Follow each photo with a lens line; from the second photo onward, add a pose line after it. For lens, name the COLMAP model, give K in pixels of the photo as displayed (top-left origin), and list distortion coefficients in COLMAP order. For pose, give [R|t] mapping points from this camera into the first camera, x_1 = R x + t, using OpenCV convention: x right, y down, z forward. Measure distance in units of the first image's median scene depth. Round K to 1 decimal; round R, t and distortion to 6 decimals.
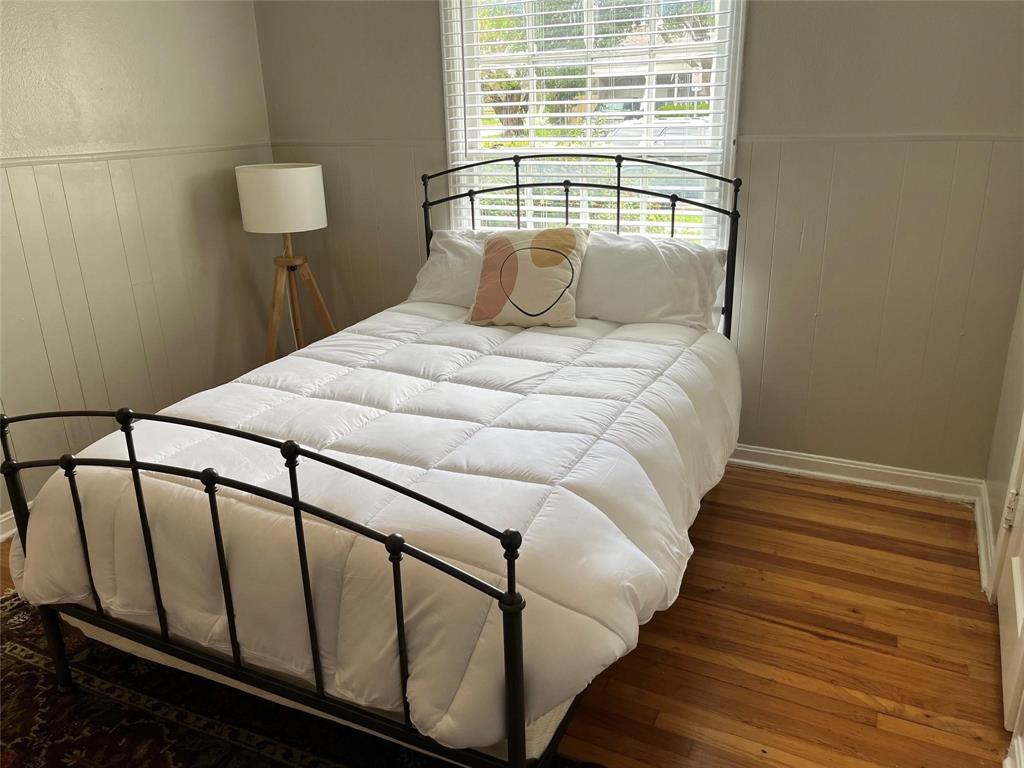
lens RADIAL K [[778.5, 0, 512.5], [0, 778.5, 387.8], [0, 0, 1]] dist [0.062719, -0.083280]
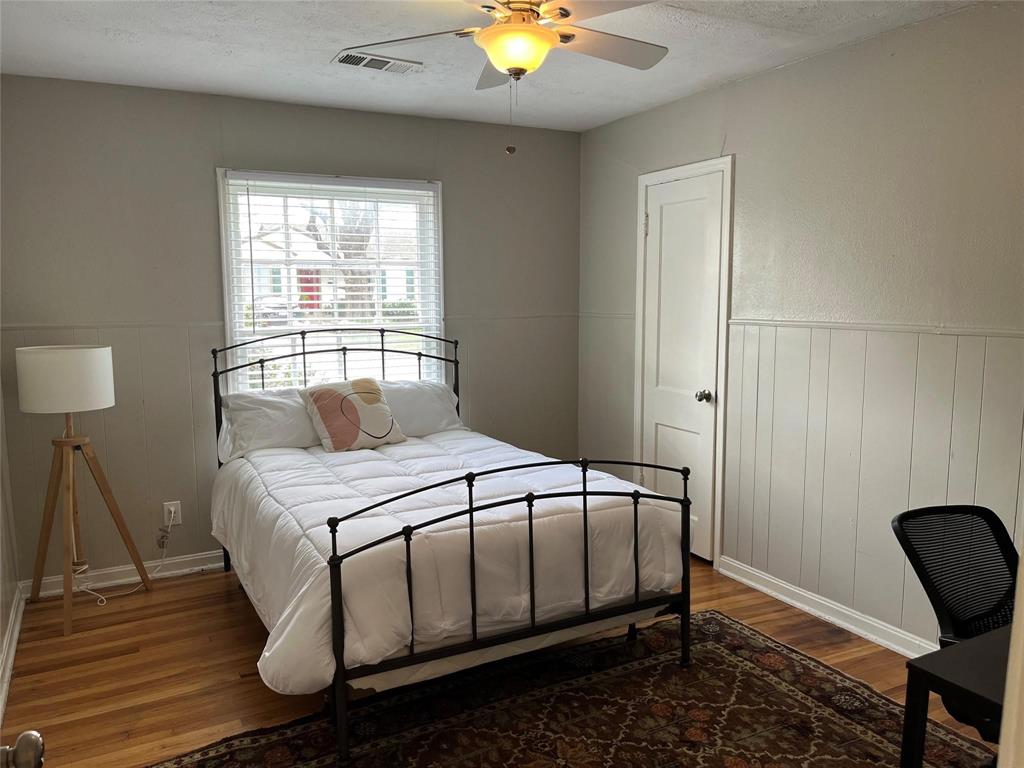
lens RADIAL K [[778.5, 0, 511.8], [0, 778.5, 380.0], [0, 0, 1]] dist [0.062719, -0.083280]
pose [[0.594904, -0.066684, 0.801026, -0.859531], [0.265401, 0.956958, -0.117443, 0.029939], [-0.758717, 0.282460, 0.586997, -0.012996]]
